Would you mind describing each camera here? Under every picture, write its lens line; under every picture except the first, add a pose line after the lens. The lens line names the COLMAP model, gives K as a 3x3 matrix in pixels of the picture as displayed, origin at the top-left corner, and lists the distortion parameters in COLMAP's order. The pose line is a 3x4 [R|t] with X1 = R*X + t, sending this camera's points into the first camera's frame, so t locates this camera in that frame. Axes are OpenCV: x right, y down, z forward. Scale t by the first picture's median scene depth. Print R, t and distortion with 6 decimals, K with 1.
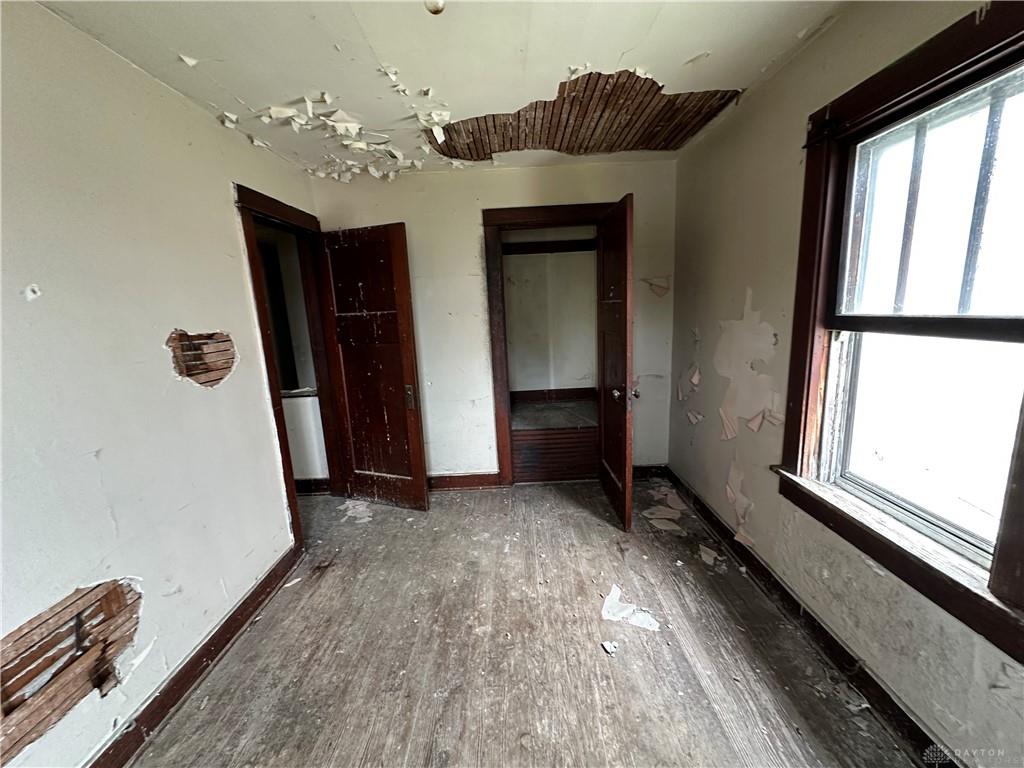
lens RADIAL K [[407.9, 0, 511.9], [0, 407.9, 384.9], [0, 0, 1]] dist [-0.003773, 0.000642]
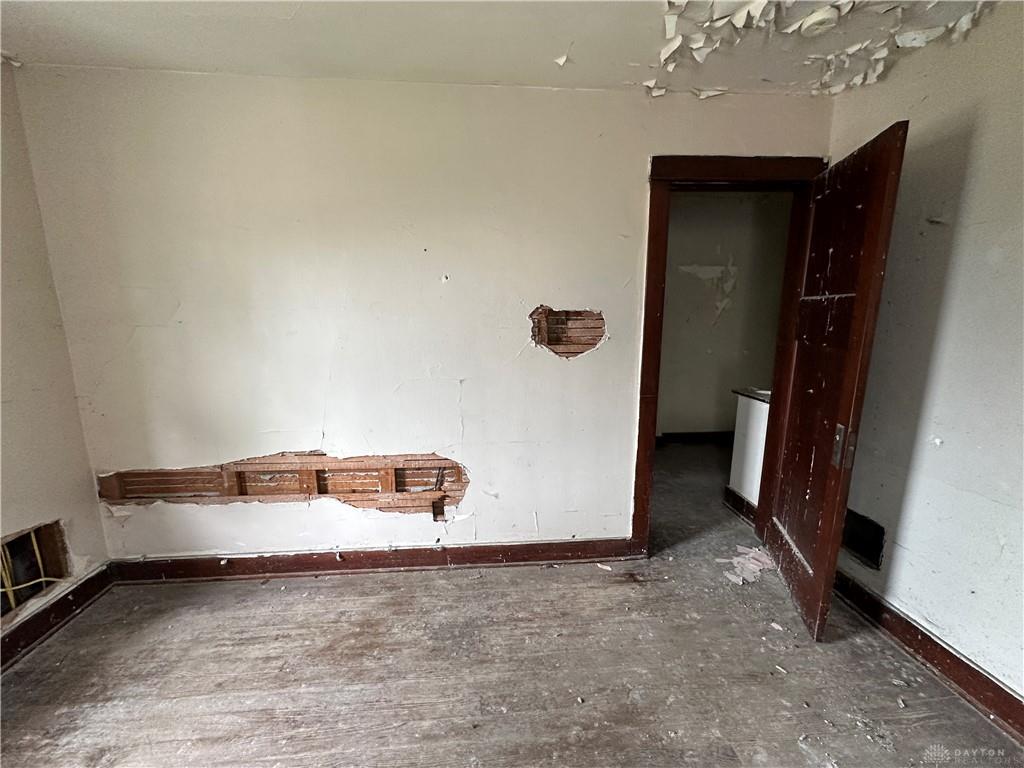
lens RADIAL K [[407.9, 0, 511.9], [0, 407.9, 384.9], [0, 0, 1]] dist [-0.003773, 0.000642]
pose [[0.083853, 0.226479, -0.970400, 0.360517], [-0.187298, 0.960055, 0.207880, -0.124065], [0.978718, 0.164323, 0.122922, 0.683264]]
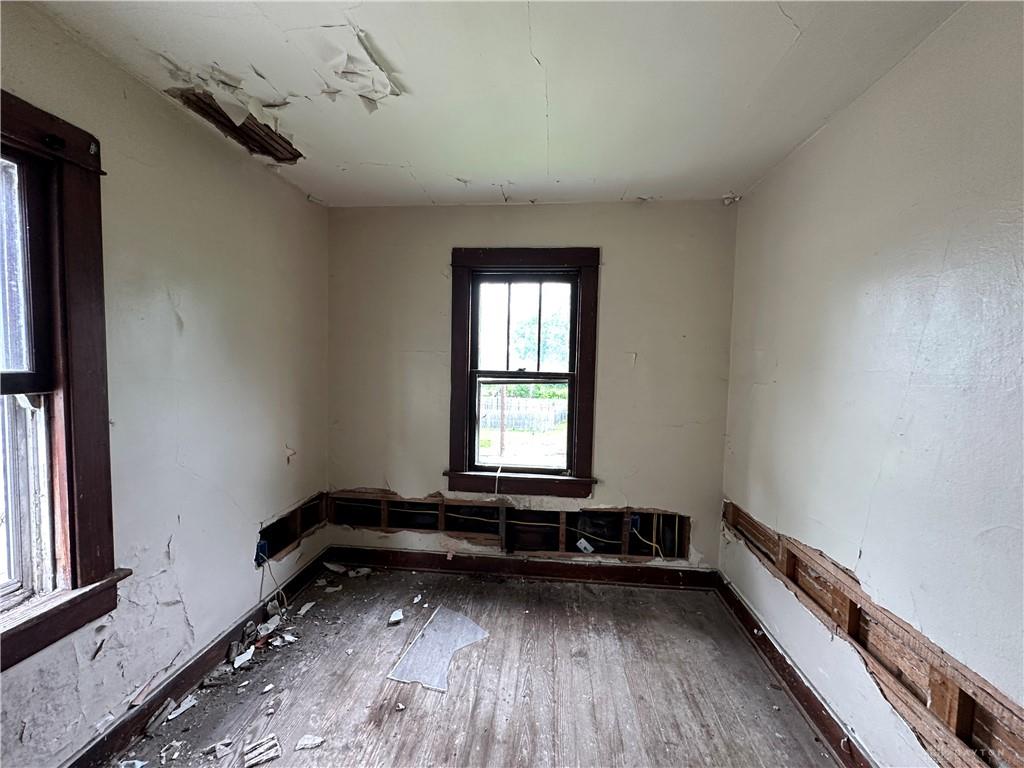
lens RADIAL K [[407.9, 0, 511.9], [0, 407.9, 384.9], [0, 0, 1]] dist [-0.003773, 0.000642]
pose [[-0.995199, 0.020873, 0.095617, -0.143834], [0.043220, 0.970294, 0.238038, -0.179040], [-0.087808, 0.241028, -0.966538, 1.040280]]
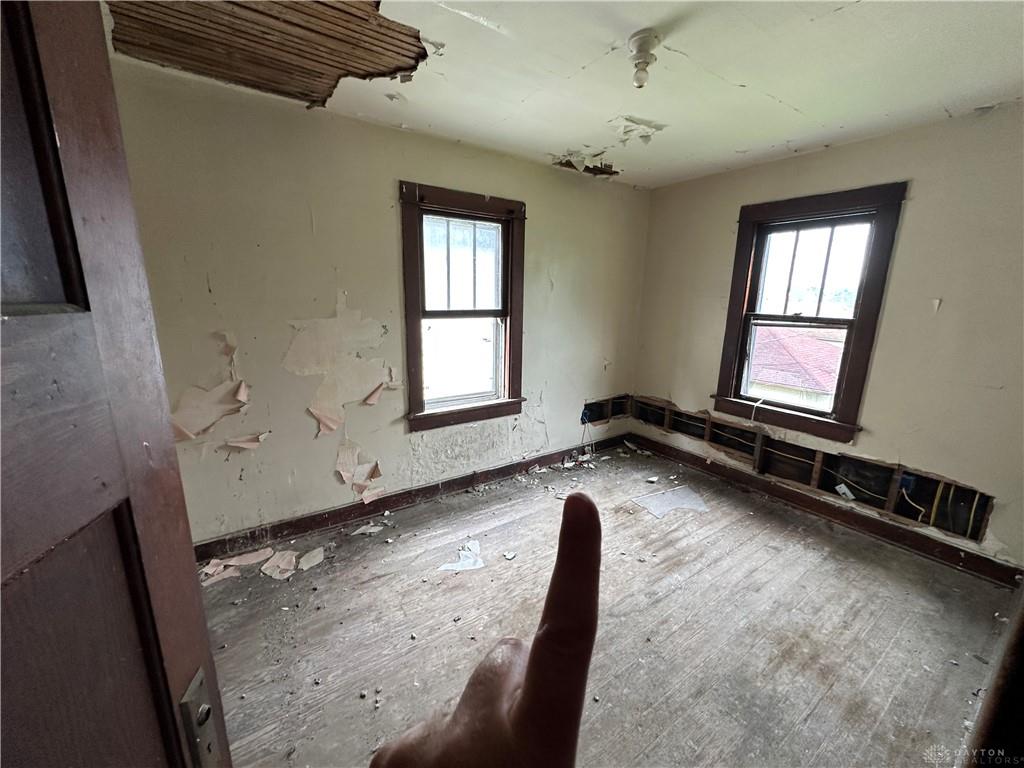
lens RADIAL K [[407.9, 0, 511.9], [0, 407.9, 384.9], [0, 0, 1]] dist [-0.003773, 0.000642]
pose [[-0.565433, -0.142865, 0.812327, -0.696058], [0.164342, 0.945621, 0.280701, -0.240457], [-0.808256, 0.292217, -0.511206, 1.356316]]
